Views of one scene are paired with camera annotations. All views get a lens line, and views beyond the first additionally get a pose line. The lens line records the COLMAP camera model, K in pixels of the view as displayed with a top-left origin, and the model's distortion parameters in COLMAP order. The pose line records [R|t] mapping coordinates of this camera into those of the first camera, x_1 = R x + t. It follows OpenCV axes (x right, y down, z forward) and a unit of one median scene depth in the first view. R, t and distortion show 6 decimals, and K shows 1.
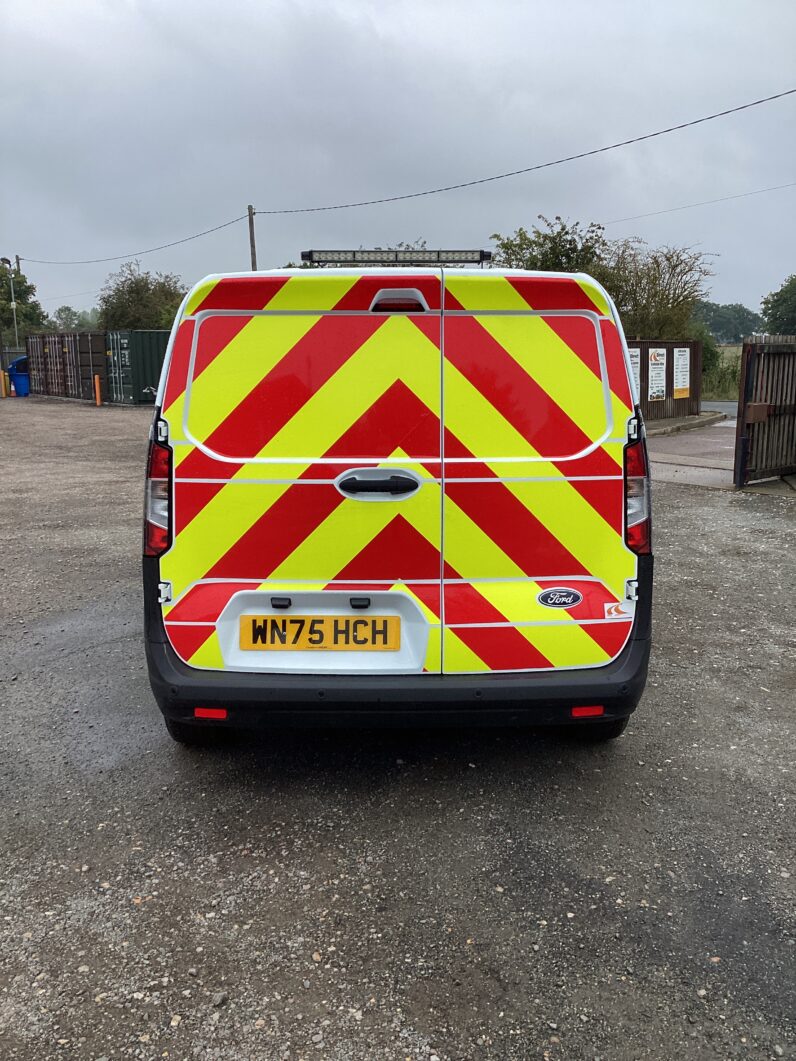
lens RADIAL K [[959.1, 0, 398.0], [0, 959.1, 530.5], [0, 0, 1]] dist [0.122773, -0.224580]
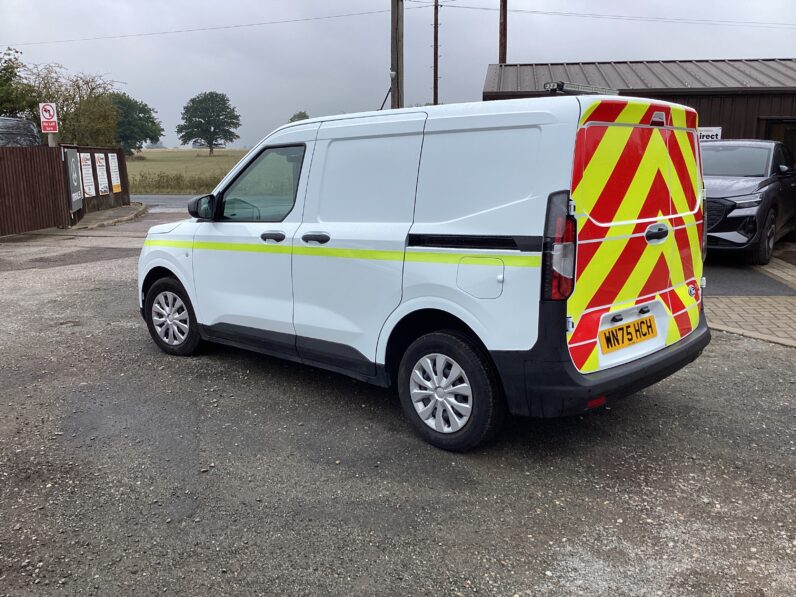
lens RADIAL K [[719.6, 0, 398.0], [0, 719.6, 298.5], [0, 0, 1]] dist [0.122773, -0.224580]
pose [[0.685921, -0.134834, 0.715075, -1.164018], [0.128734, 0.989668, 0.063126, -0.070954], [-0.716199, 0.048755, 0.696191, 0.451550]]
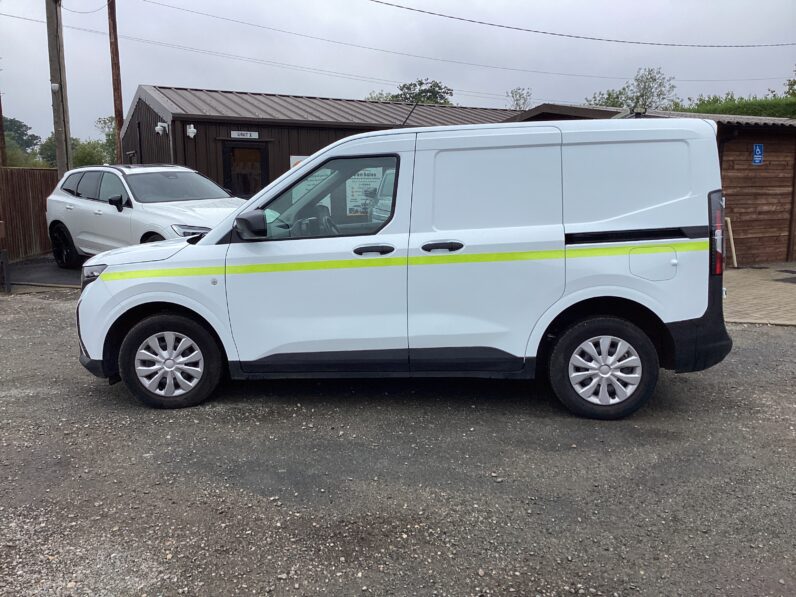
lens RADIAL K [[732.5, 0, 399.2], [0, 732.5, 289.0], [0, 0, 1]] dist [0.063166, -0.253403]
pose [[0.110555, -0.142834, 0.983553, -1.657170], [0.187998, 0.974759, 0.120425, -0.217899], [-0.975927, 0.171592, 0.134617, 1.385453]]
